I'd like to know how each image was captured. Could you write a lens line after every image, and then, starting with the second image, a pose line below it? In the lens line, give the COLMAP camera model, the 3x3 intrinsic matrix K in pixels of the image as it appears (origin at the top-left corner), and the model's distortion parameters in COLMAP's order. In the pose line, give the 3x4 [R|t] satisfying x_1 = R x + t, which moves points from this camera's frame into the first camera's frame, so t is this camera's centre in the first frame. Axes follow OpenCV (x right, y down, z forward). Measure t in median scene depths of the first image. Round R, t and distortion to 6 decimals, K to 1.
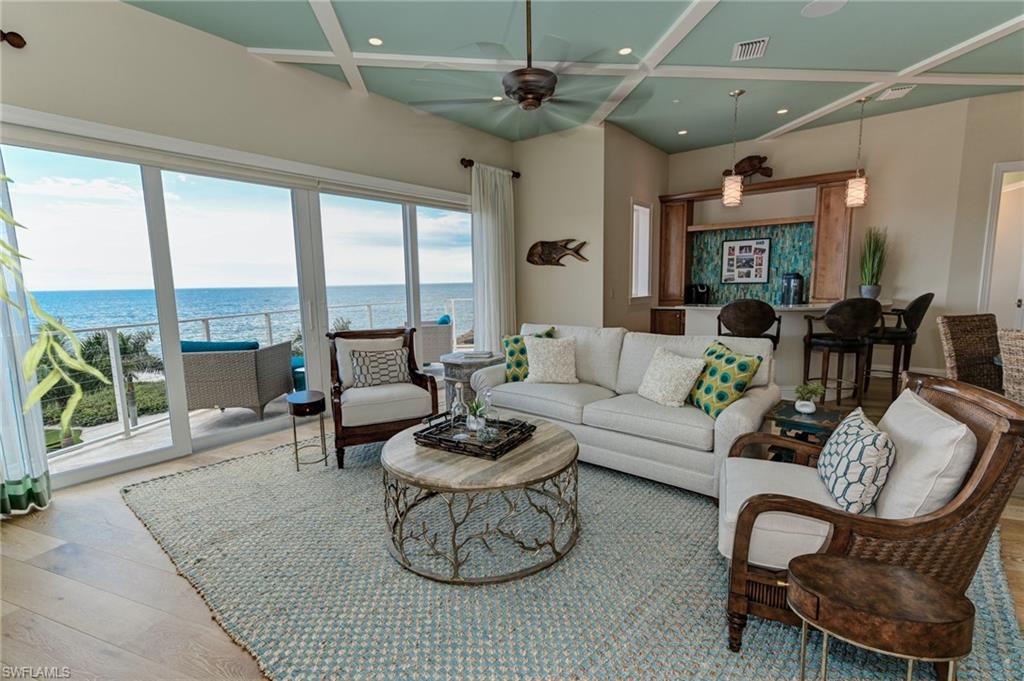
lens RADIAL K [[533.9, 0, 512.0], [0, 533.9, 340.5], [0, 0, 1]] dist [0.000724, 0.000452]
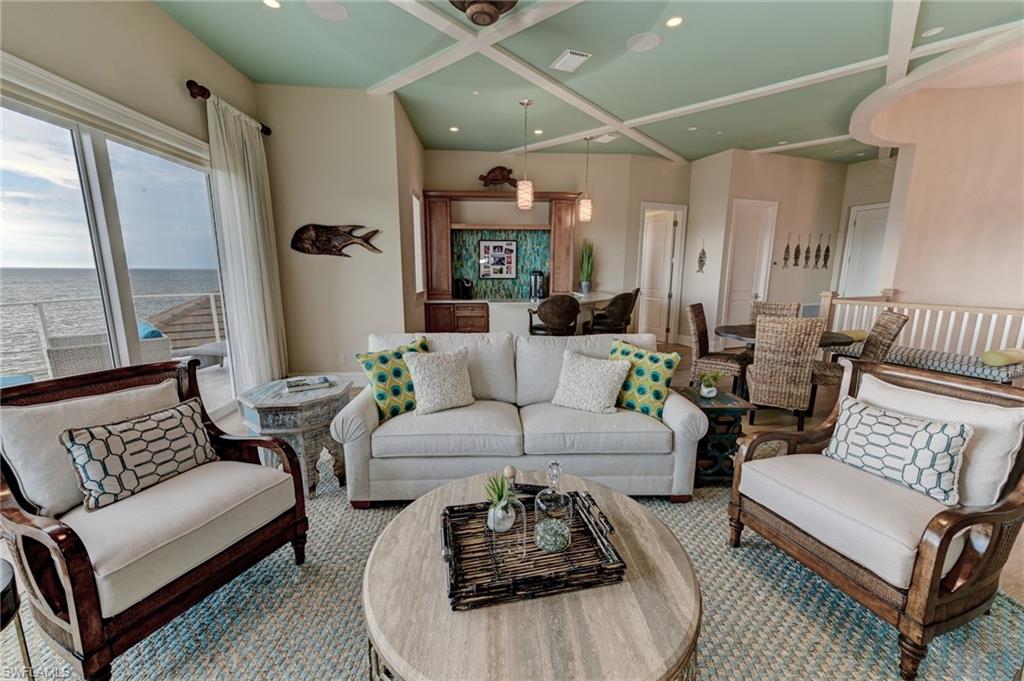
lens RADIAL K [[415.7, 0, 512.0], [0, 415.7, 340.5], [0, 0, 1]] dist [0.002582, 0.000438]
pose [[0.698662, -0.098561, 0.708631, -0.205672], [0.059053, 0.995030, 0.080173, -0.046288], [-0.713011, -0.014167, 0.701010, 0.361886]]
